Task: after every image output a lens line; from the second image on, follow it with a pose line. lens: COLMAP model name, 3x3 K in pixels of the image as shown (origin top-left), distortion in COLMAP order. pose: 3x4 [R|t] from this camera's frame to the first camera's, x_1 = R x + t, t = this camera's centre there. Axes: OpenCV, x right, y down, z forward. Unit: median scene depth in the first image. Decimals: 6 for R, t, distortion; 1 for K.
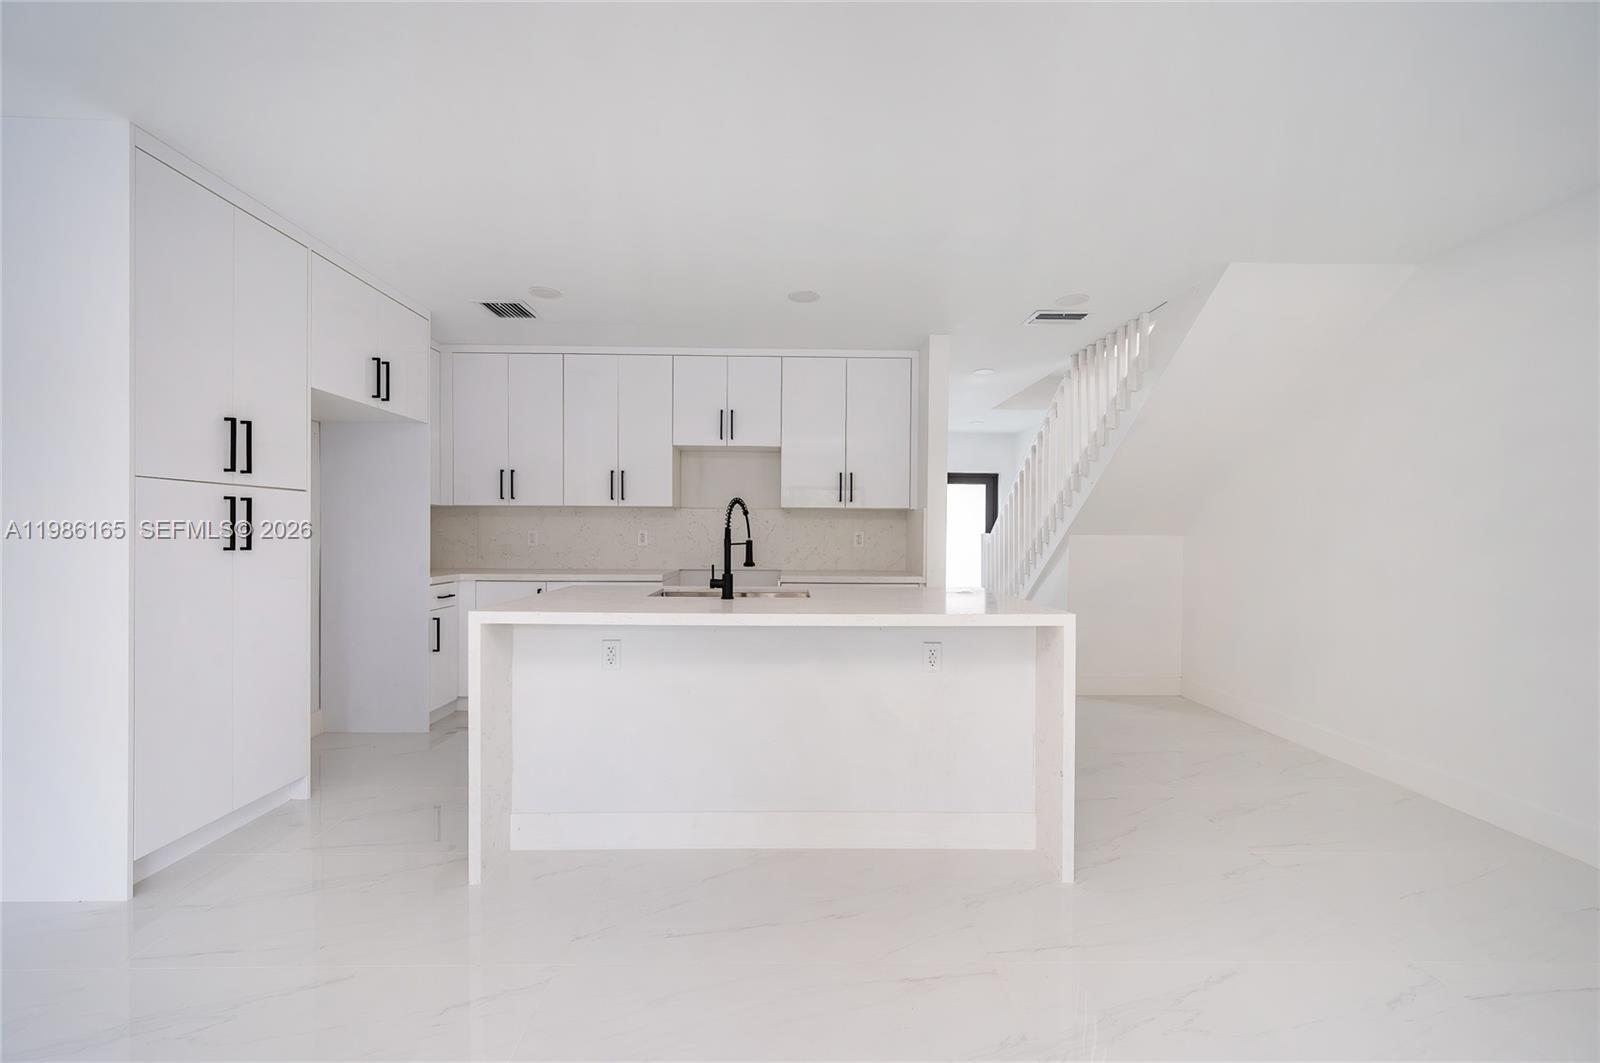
lens RADIAL K [[634.7, 0, 795.4], [0, 634.7, 536.7], [0, 0, 1]] dist [0.000311, 0.000045]
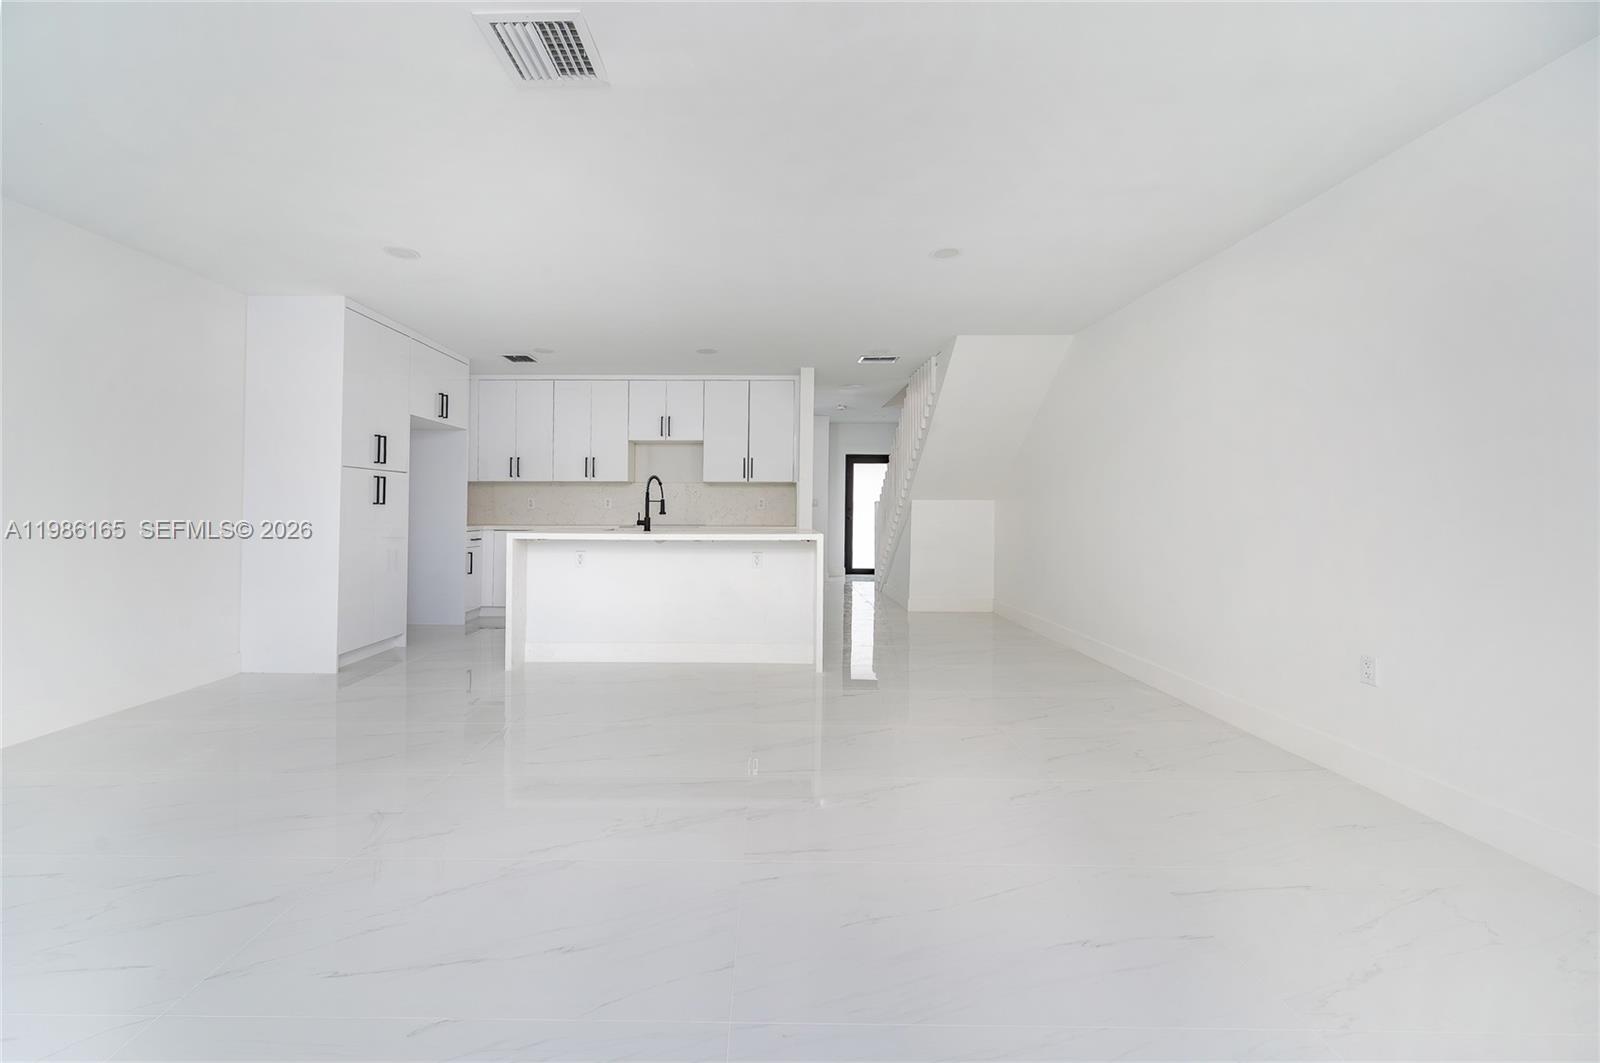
lens RADIAL K [[625.3, 0, 817.8], [0, 625.3, 481.0], [0, 0, 1]] dist [-0.000167, -0.000002]
pose [[0.998163, -0.005786, 0.060311, 0.208792], [0.008874, 0.998656, -0.051069, 0.038938], [-0.059935, 0.051511, 0.996872, -0.624352]]
